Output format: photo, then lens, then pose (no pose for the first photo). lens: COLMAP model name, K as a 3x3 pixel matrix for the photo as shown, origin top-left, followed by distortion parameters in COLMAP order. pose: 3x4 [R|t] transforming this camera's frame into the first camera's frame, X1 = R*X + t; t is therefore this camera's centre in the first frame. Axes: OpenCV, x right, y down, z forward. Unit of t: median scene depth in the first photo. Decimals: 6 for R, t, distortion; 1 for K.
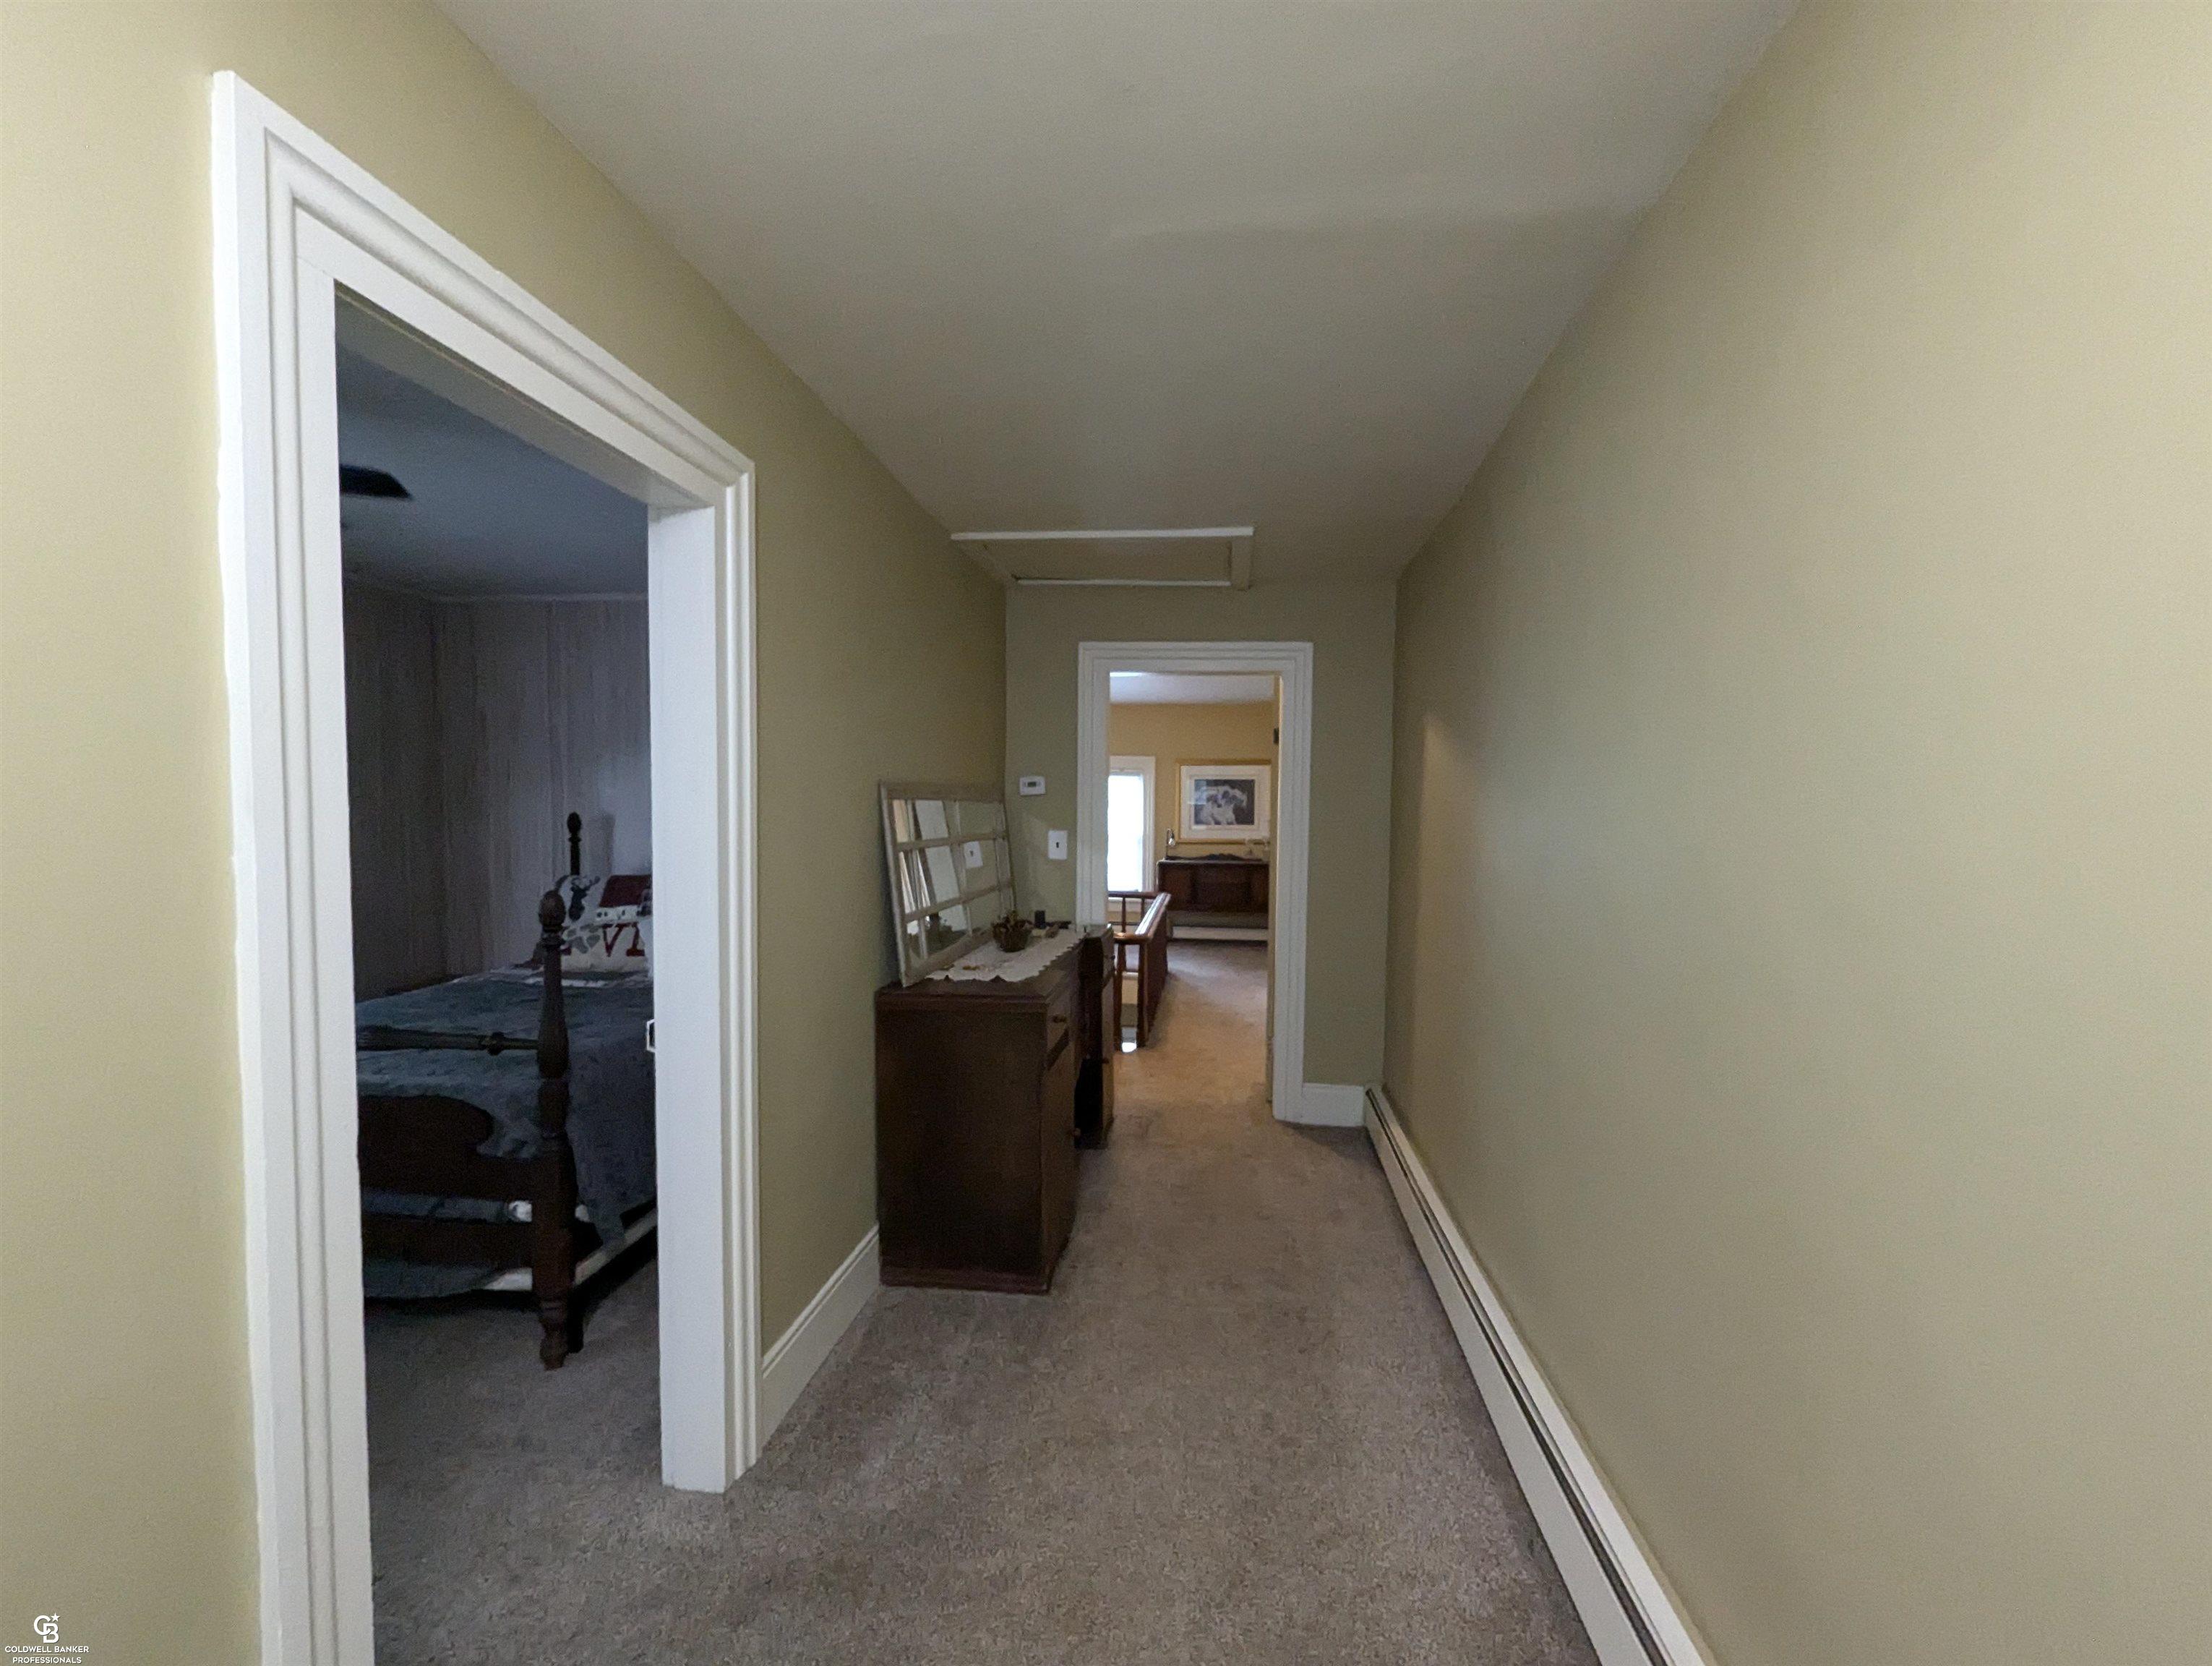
lens RADIAL K [[915.4, 0, 1112.5], [0, 915.4, 849.2], [0, 0, 1]] dist [-0.000897, -0.000417]
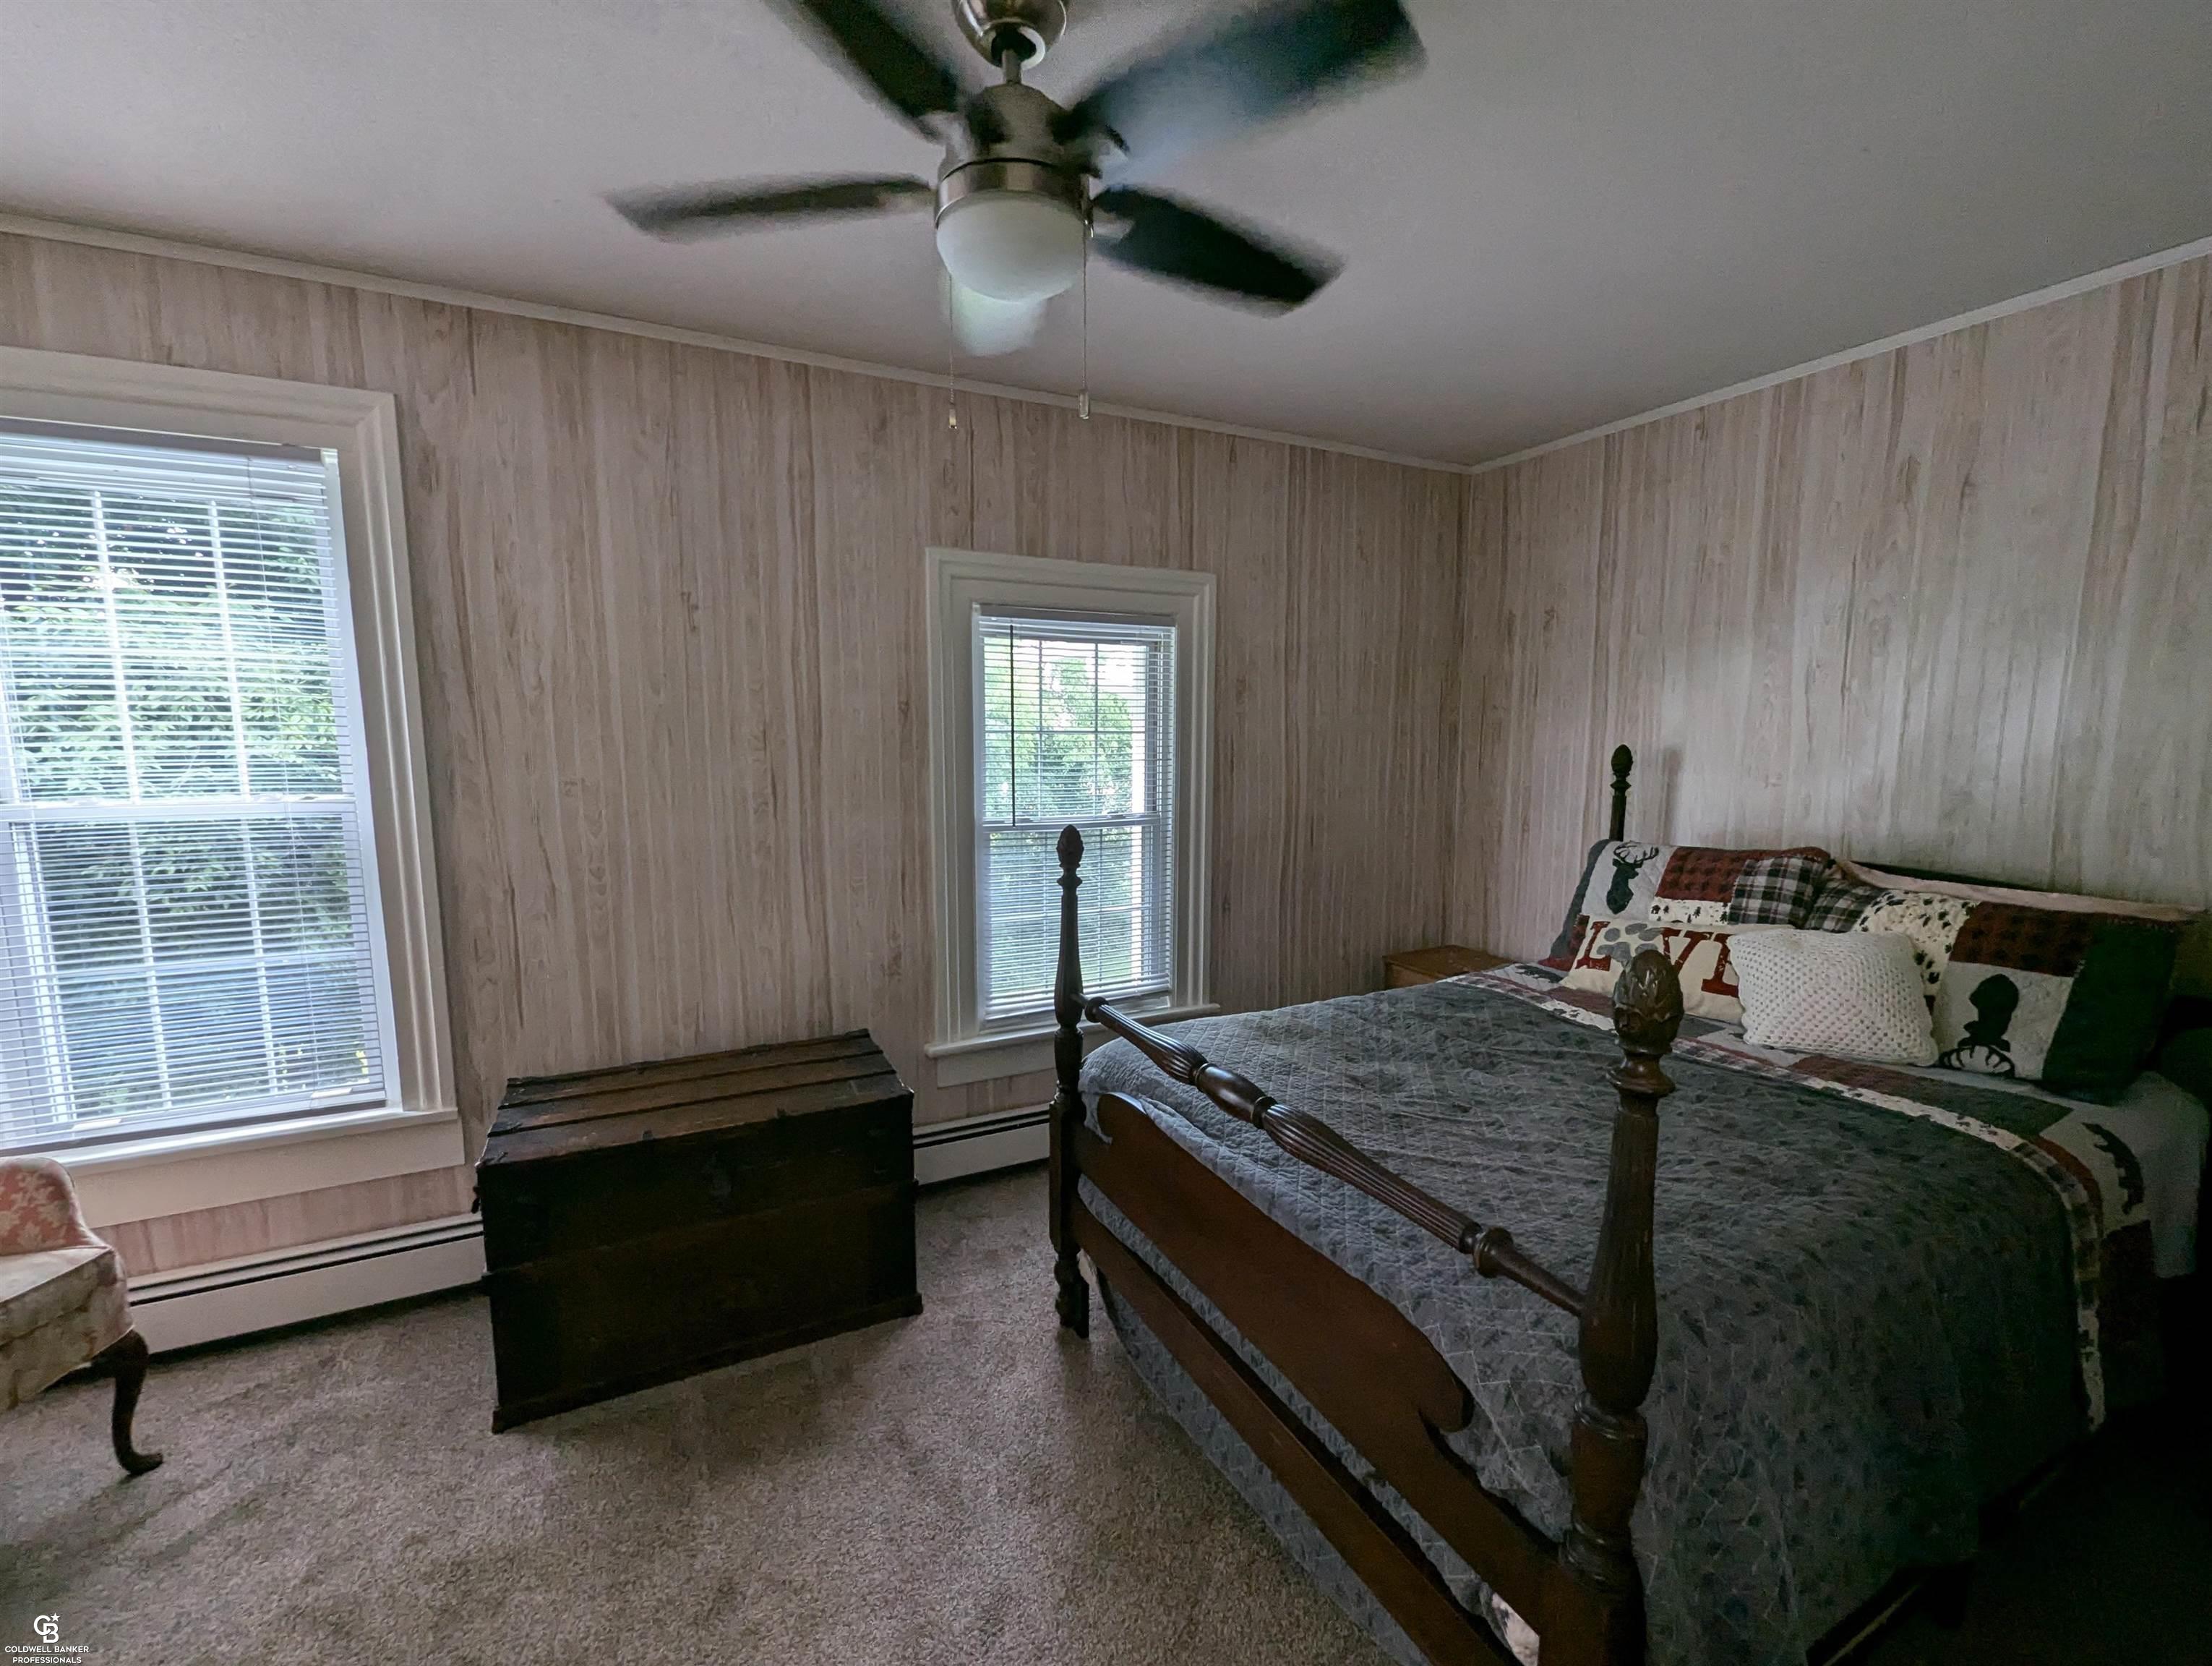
lens RADIAL K [[915.4, 0, 1107.3], [0, 915.4, 843.4], [0, 0, 1]] dist [-0.000897, -0.000417]
pose [[0.535885, 0.091711, -0.839295, -0.244746], [-0.037743, 0.995691, 0.084702, -0.012248], [0.843447, -0.013713, 0.537037, 0.353064]]
